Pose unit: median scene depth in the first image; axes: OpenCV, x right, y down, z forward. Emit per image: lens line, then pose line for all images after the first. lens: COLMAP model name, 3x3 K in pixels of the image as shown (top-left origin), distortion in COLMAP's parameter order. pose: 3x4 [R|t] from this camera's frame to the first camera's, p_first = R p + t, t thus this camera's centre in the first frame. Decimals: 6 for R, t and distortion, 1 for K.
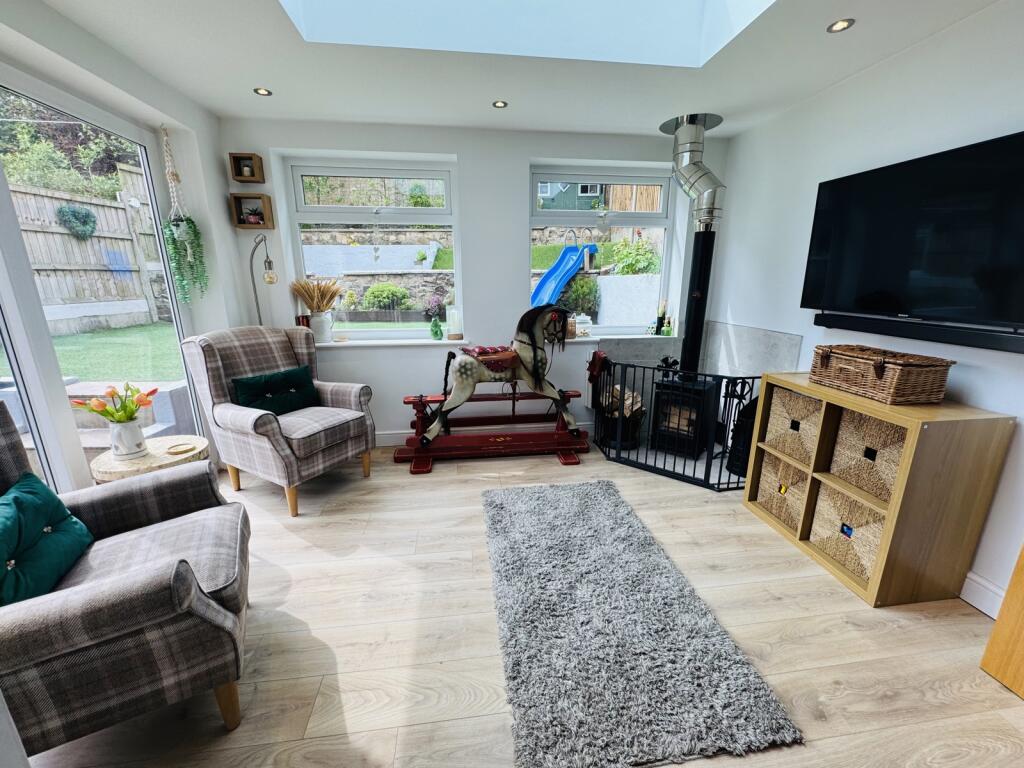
lens RADIAL K [[408.7, 0, 511.8], [0, 408.7, 383.8], [0, 0, 1]] dist [-0.003572, 0.000414]
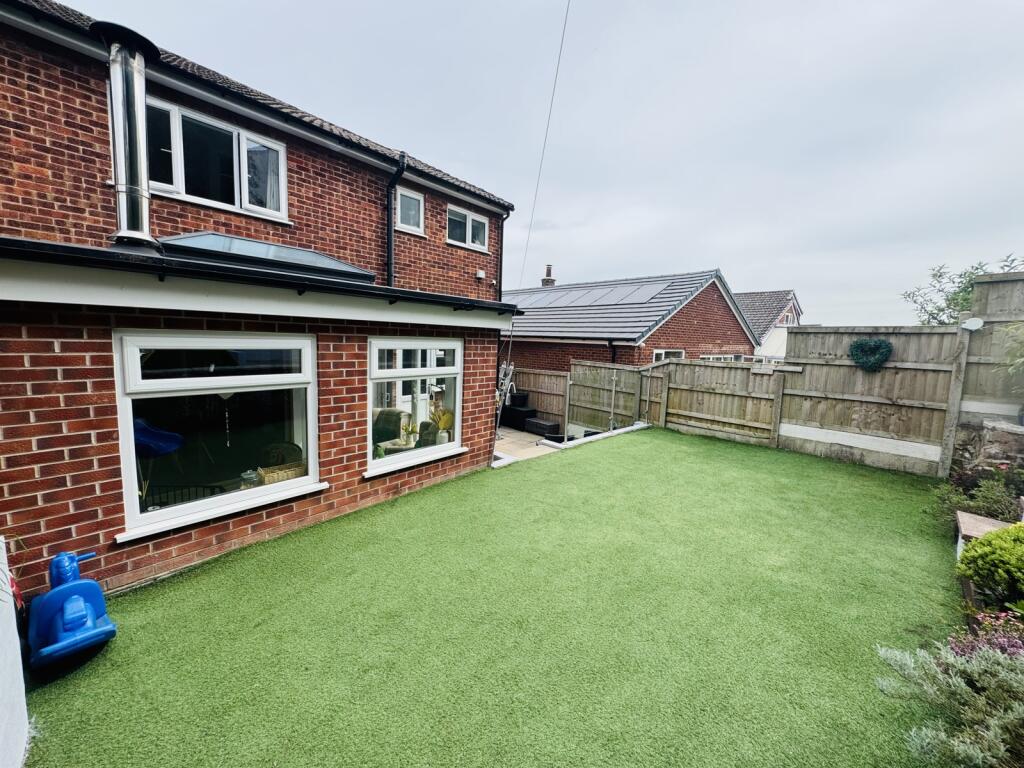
lens RADIAL K [[408.7, 0, 511.8], [0, 408.7, 382.1], [0, 0, 1]] dist [-0.003572, 0.000414]
pose [[-0.726727, 0.051126, -0.685021, 0.431404], [-0.203309, 0.936539, 0.285586, -0.887003], [0.656150, 0.346814, -0.670214, 2.248904]]
